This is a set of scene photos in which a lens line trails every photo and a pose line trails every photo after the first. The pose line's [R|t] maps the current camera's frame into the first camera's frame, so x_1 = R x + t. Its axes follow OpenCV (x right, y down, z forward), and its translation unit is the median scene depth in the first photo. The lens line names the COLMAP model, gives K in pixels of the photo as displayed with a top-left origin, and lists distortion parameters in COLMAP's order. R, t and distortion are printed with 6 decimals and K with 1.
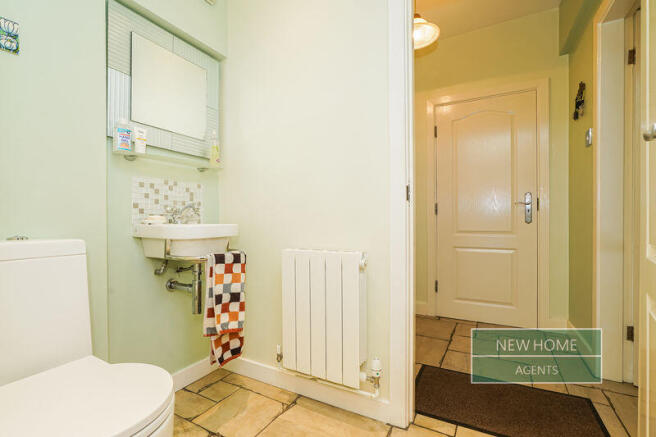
lens RADIAL K [[306.2, 0, 326.4], [0, 306.2, 220.2], [0, 0, 1]] dist [-0.013077, 0.002940]
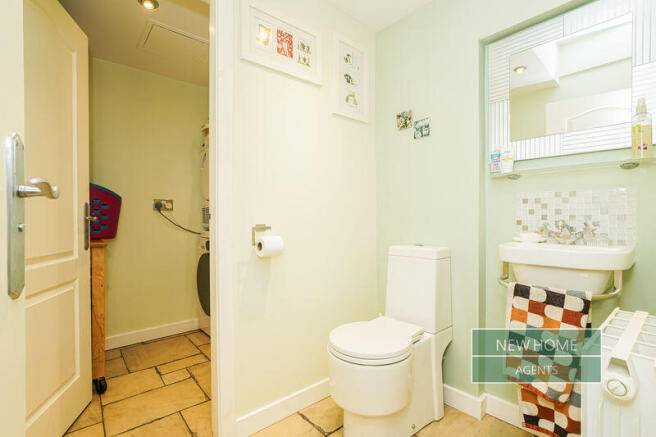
lens RADIAL K [[306.2, 0, 326.0], [0, 306.2, 219.8], [0, 0, 1]] dist [-0.013077, 0.002940]
pose [[-0.353144, 0.004697, -0.935557, 0.536835], [0.000180, 0.999988, 0.004953, -0.060067], [0.935569, 0.001580, -0.353140, 0.733245]]
